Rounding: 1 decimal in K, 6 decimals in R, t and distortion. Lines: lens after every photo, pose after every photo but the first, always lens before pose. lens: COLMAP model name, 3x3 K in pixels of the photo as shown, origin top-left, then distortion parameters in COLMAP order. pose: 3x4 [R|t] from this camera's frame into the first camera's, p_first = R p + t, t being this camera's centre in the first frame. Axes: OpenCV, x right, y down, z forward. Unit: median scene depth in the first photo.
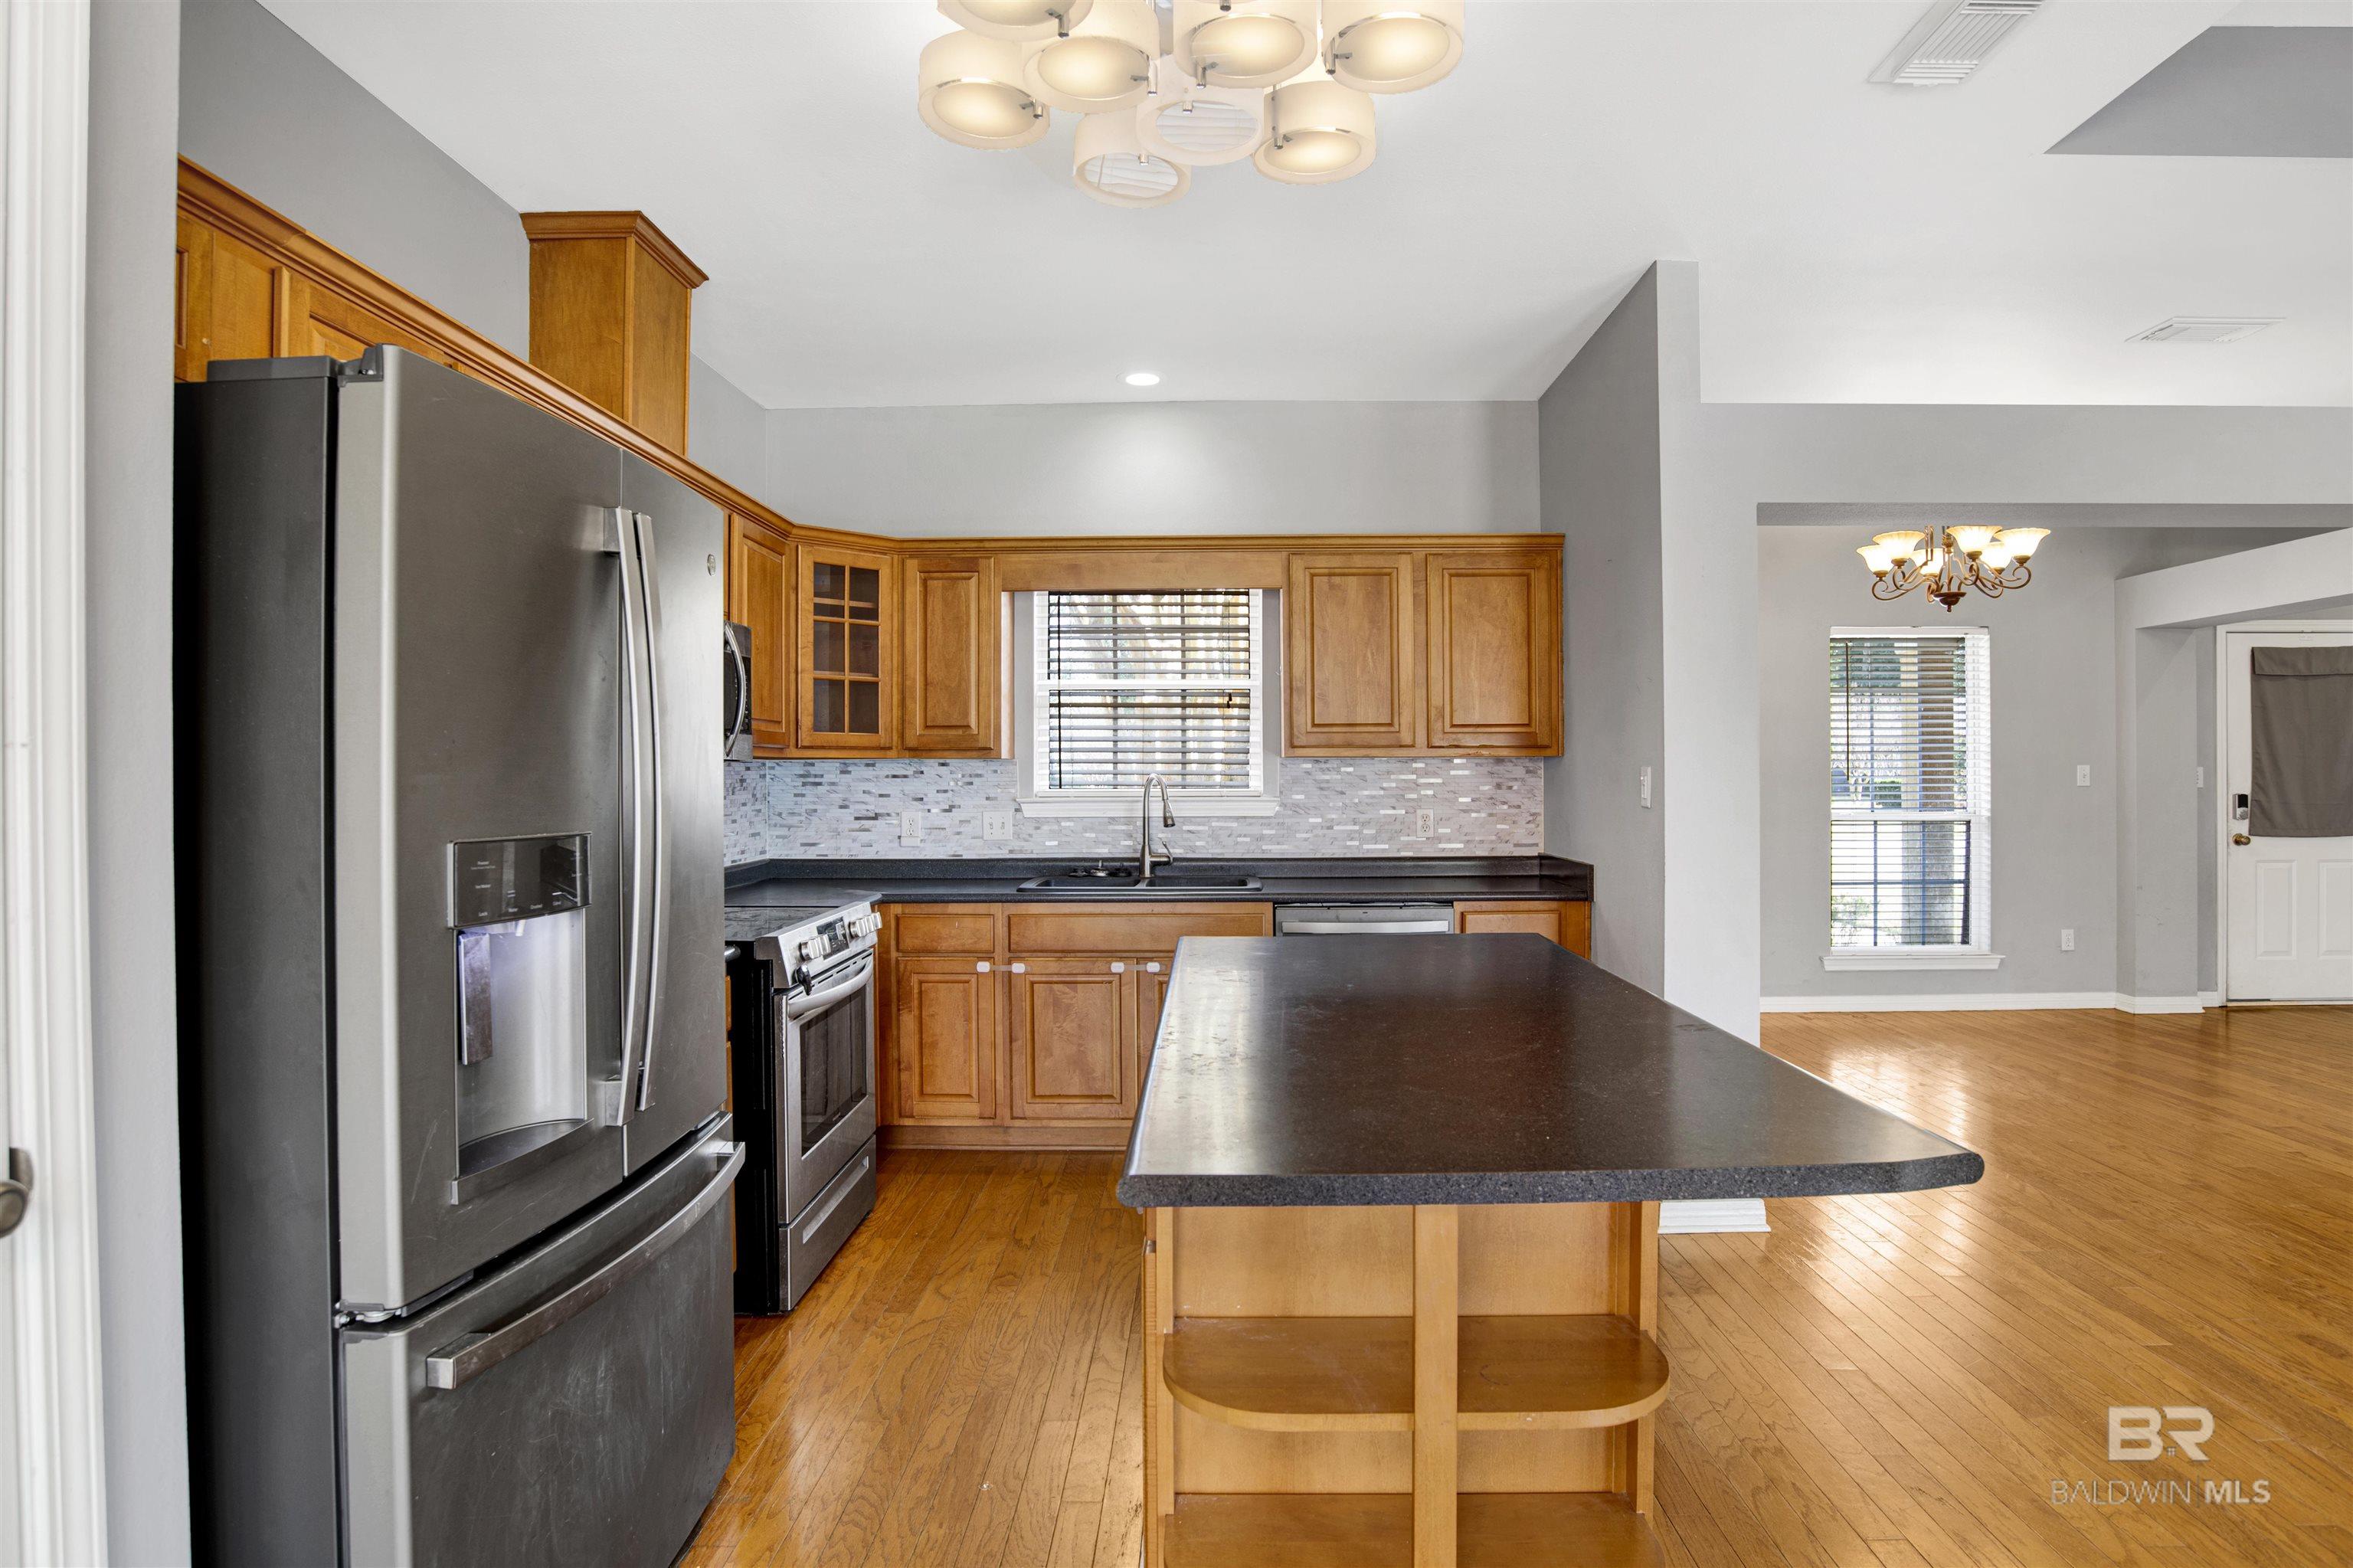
lens RADIAL K [[1269.2, 0, 1173.1], [0, 1269.2, 775.7], [0, 0, 1]] dist [-0.088231, 0.036990]
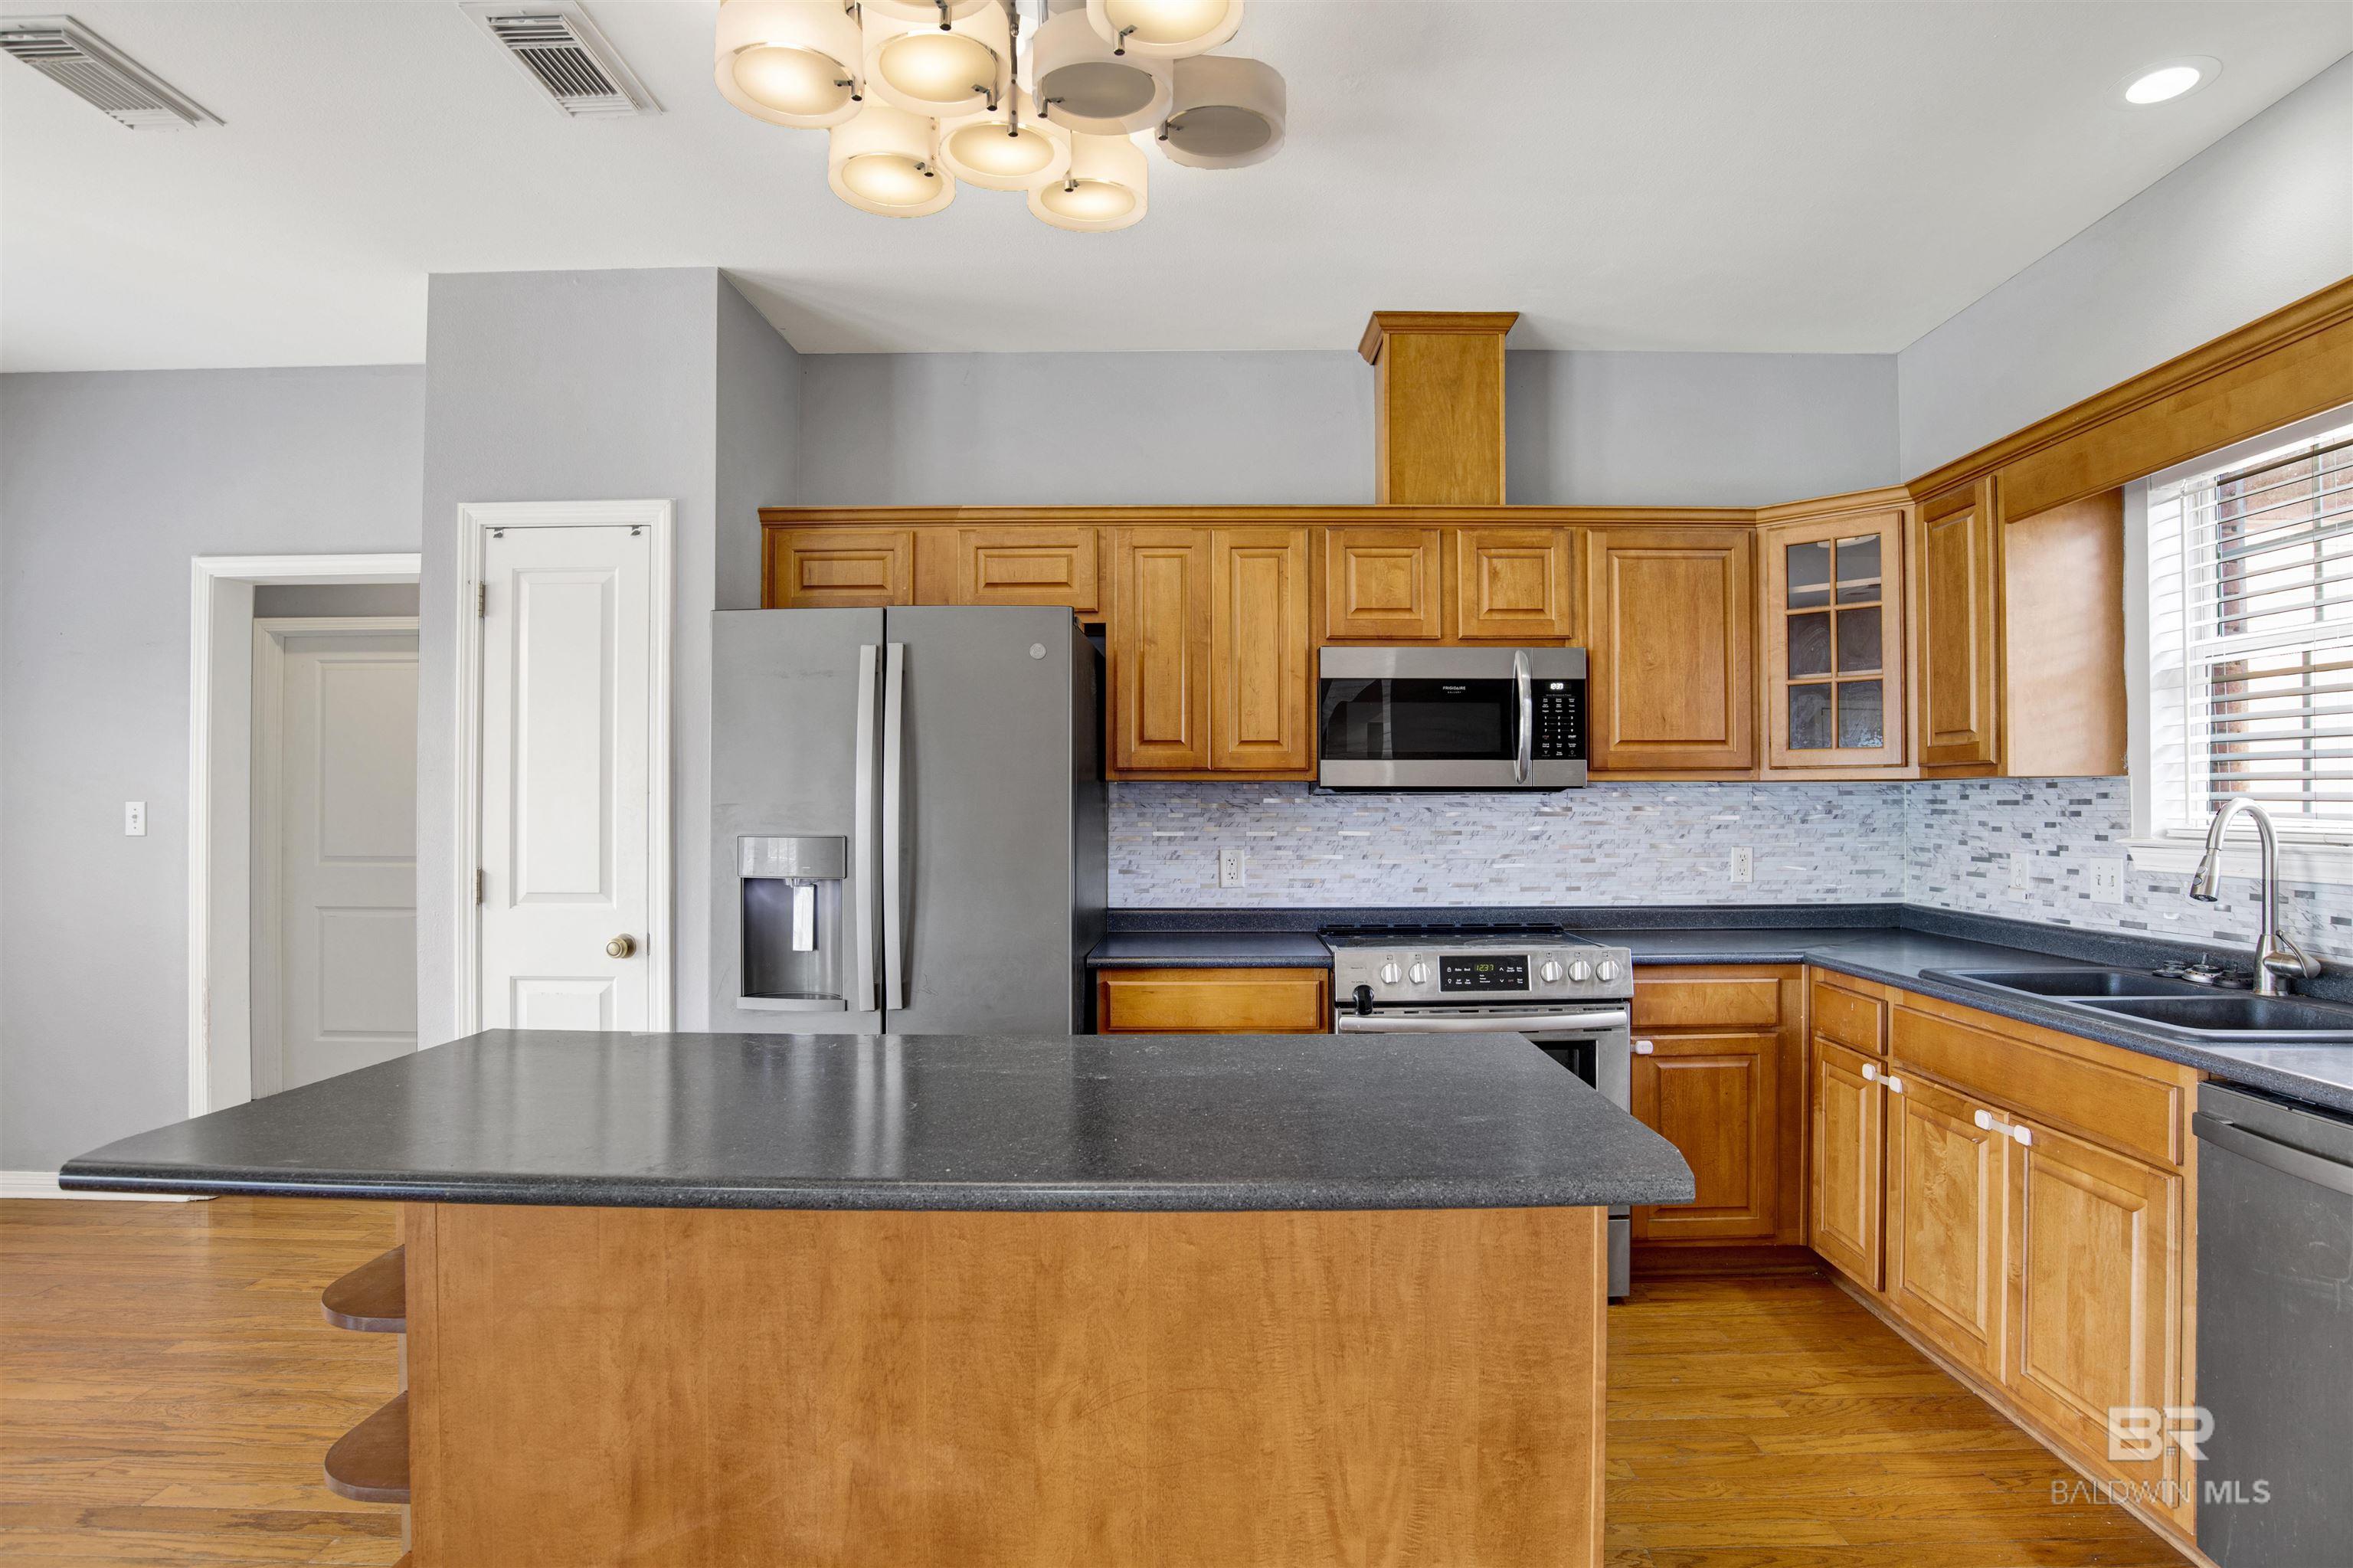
lens RADIAL K [[1246.0, 0, 1206.8], [0, 1246.0, 789.8], [0, 0, 1]] dist [-0.071385, 0.023450]
pose [[0.025779, -0.006105, -0.999649, 0.455813], [-0.000228, 0.999981, -0.006113, -0.002464], [0.999668, 0.000385, 0.025777, 0.530879]]
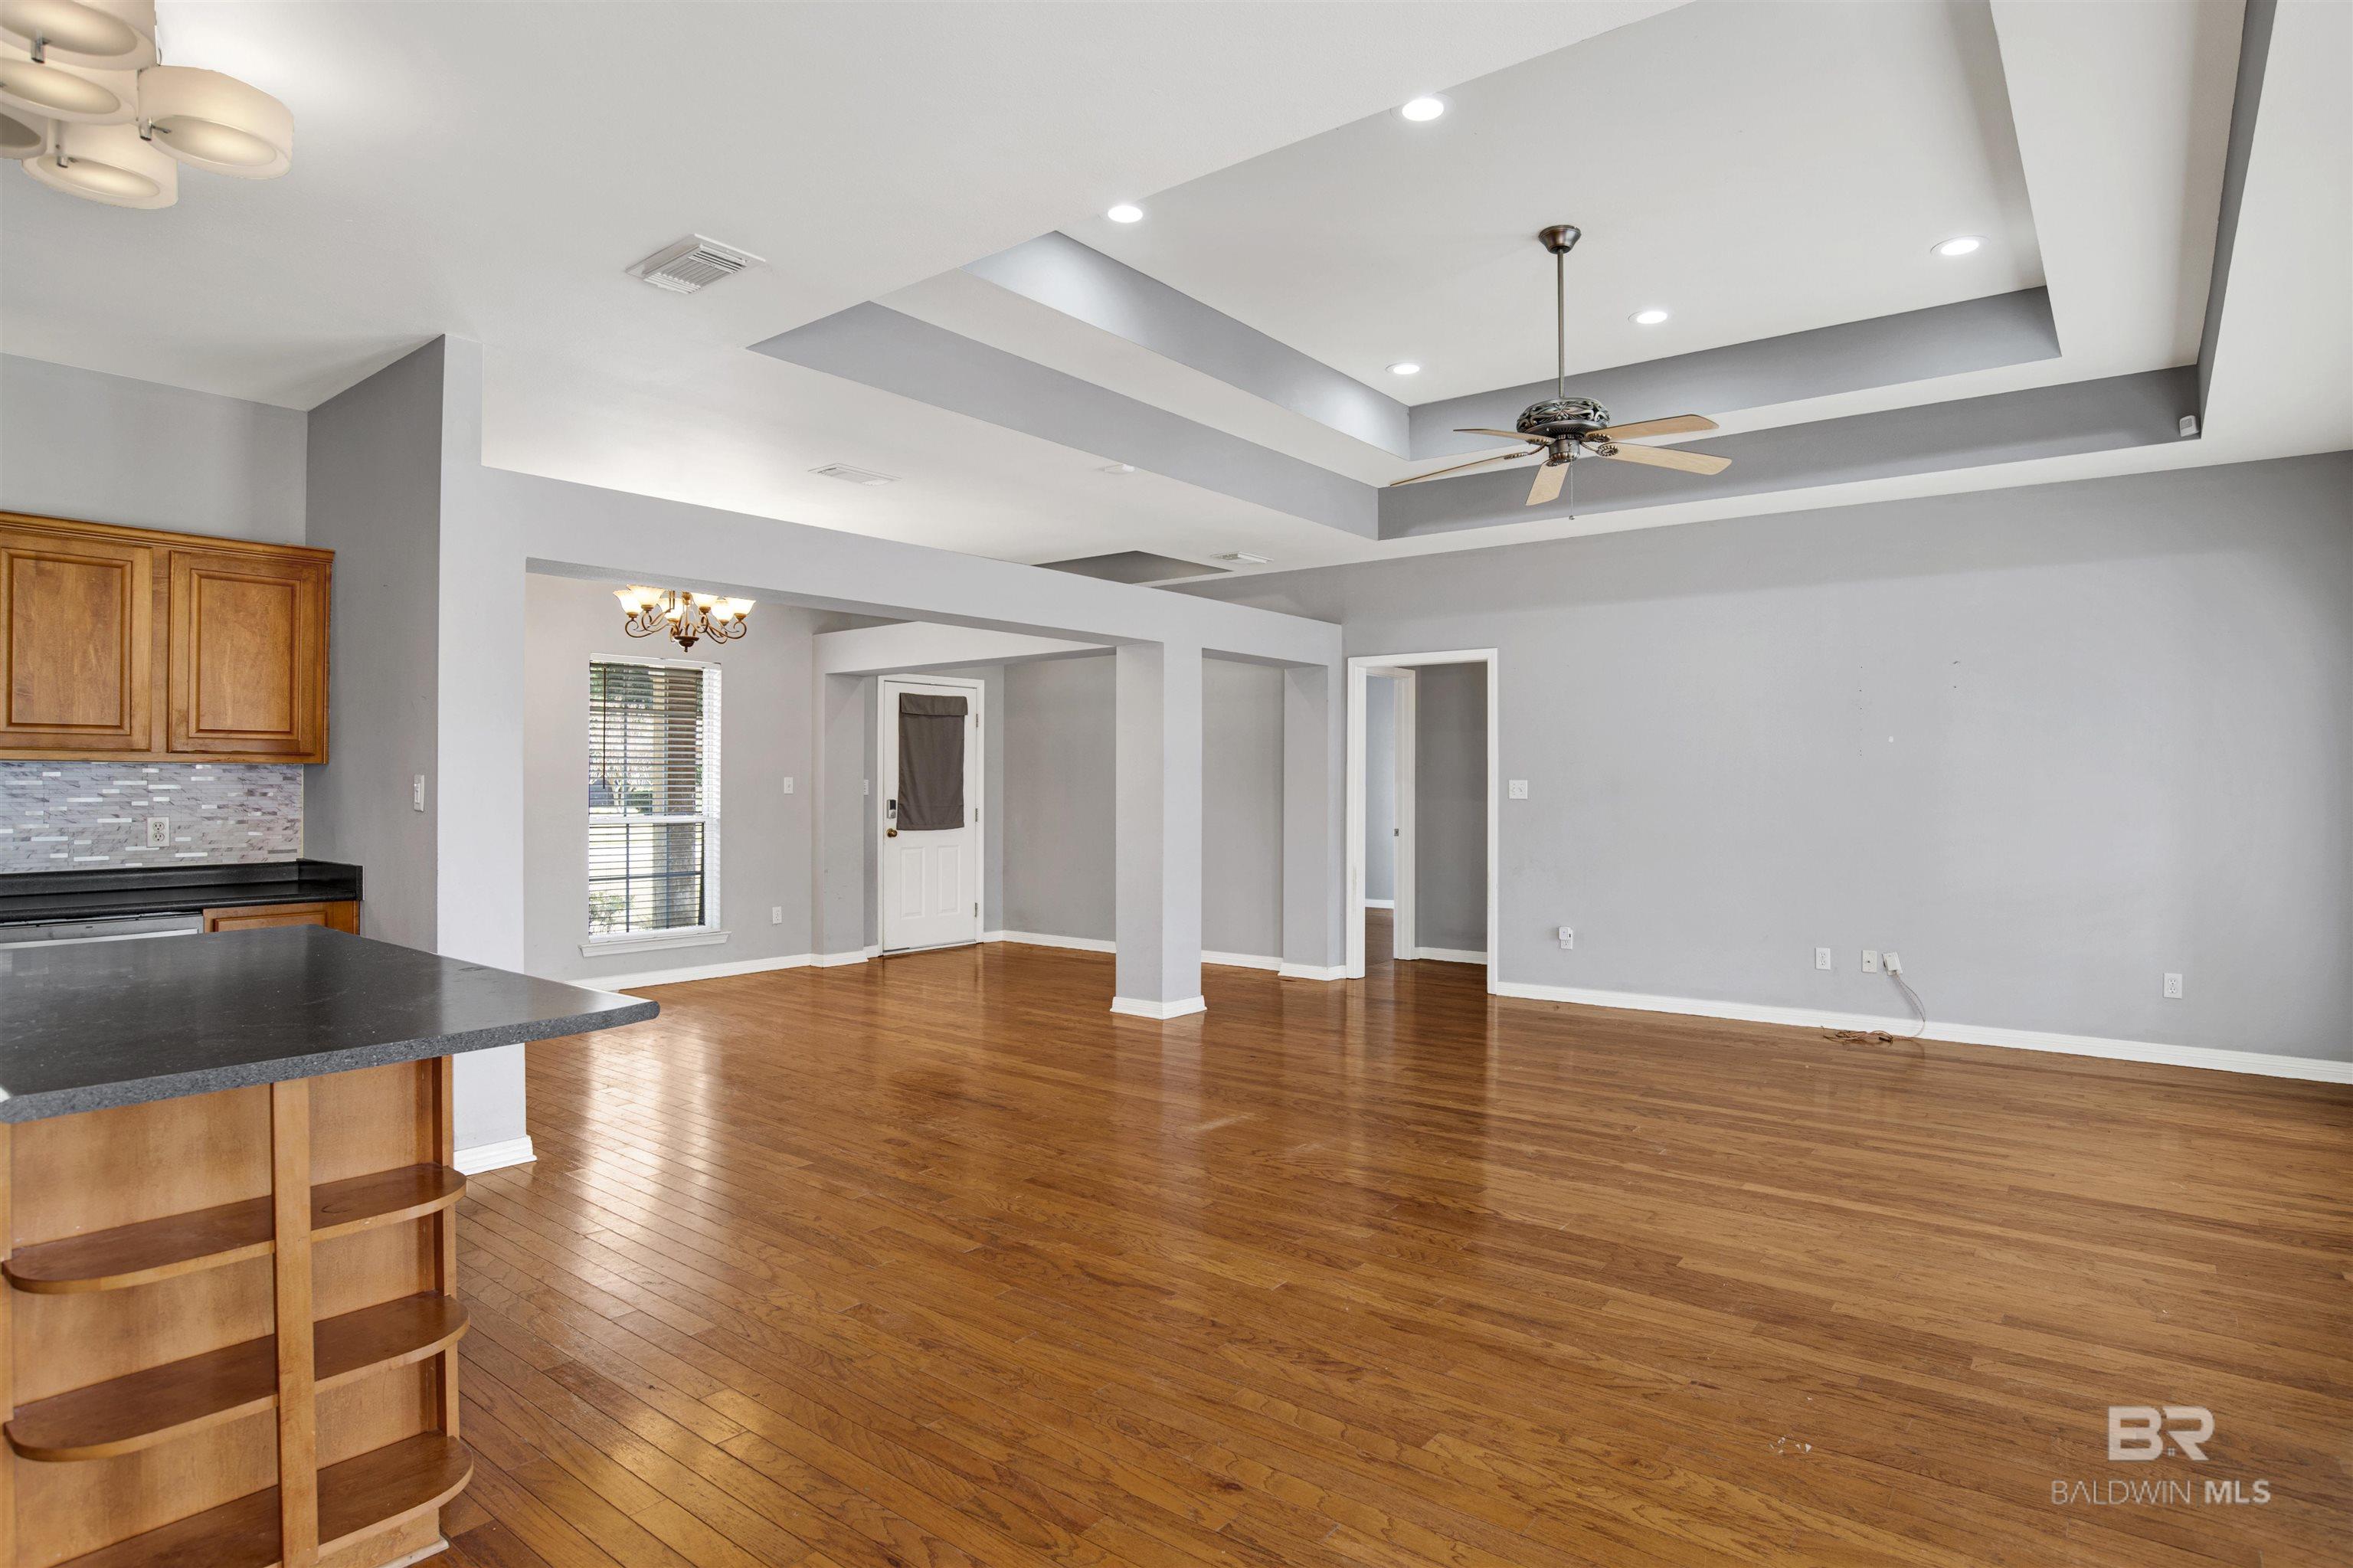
lens RADIAL K [[1257.7, 0, 1221.9], [0, 1257.7, 774.4], [0, 0, 1]] dist [-0.066303, 0.022391]
pose [[0.579443, 0.011588, 0.814930, -0.077651], [-0.004234, 0.999928, -0.011208, 0.001314], [-0.815002, 0.003044, 0.579451, -0.172146]]
